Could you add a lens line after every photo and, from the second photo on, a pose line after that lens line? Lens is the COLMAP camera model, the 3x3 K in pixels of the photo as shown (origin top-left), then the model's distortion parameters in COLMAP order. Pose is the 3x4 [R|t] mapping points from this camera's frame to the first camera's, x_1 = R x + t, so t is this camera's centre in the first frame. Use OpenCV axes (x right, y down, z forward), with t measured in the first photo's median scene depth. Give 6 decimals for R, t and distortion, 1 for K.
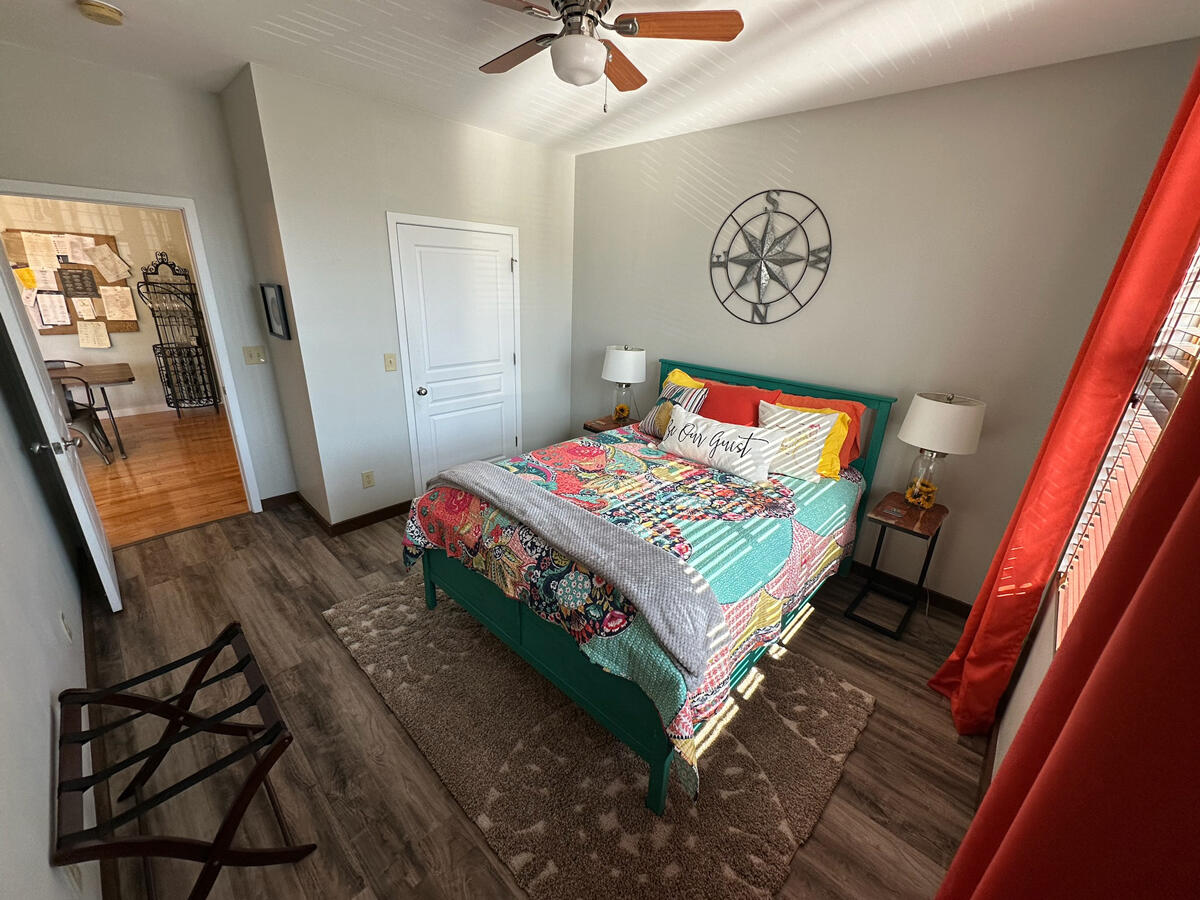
lens RADIAL K [[478.0, 0, 599.8], [0, 478.0, 449.2], [0, 0, 1]] dist [-0.005000, 0.000633]
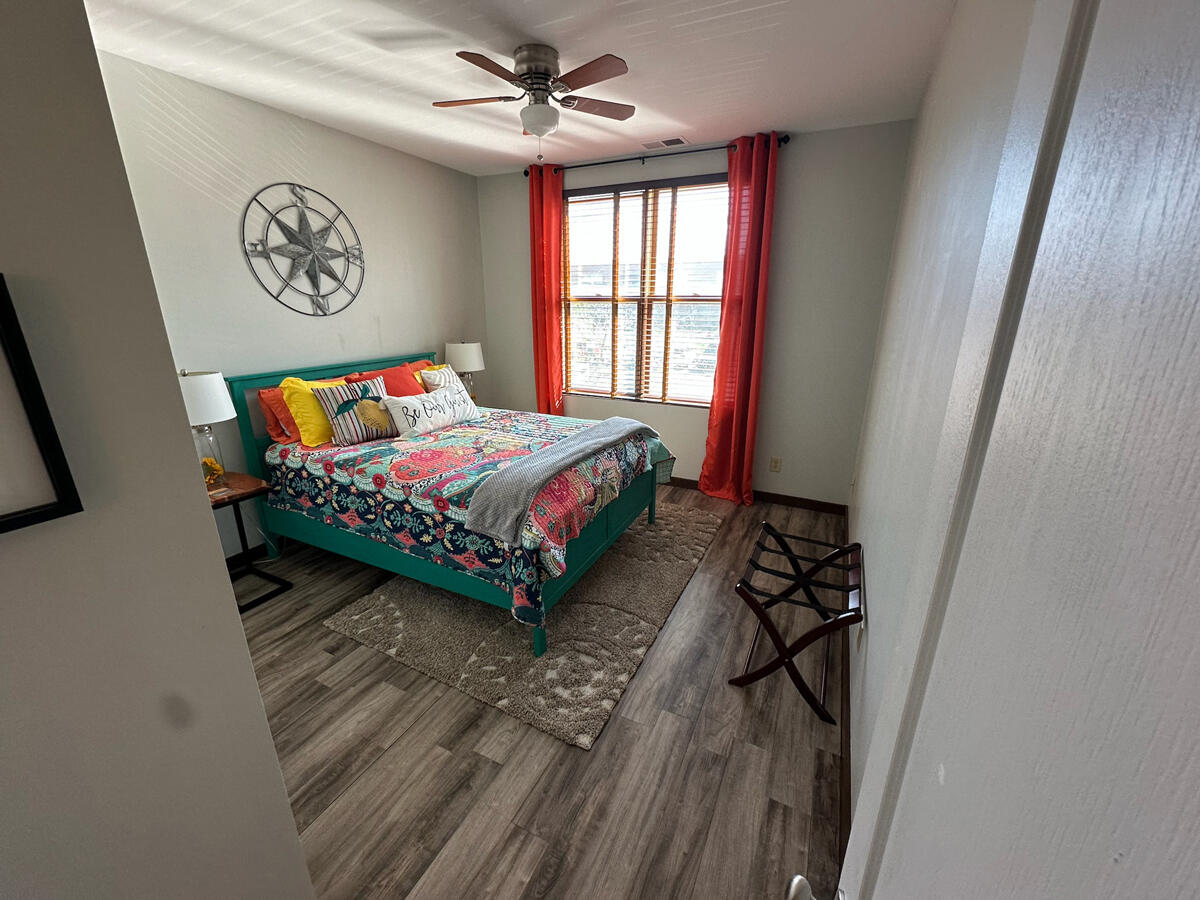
lens RADIAL K [[480.8, 0, 599.6], [0, 480.8, 447.9], [0, 0, 1]] dist [-0.001915, 0.000478]
pose [[-0.292996, -0.319086, 0.901298, -0.882972], [0.309541, 0.860242, 0.405177, -0.258270], [-0.904620, 0.397704, -0.153278, 0.750894]]
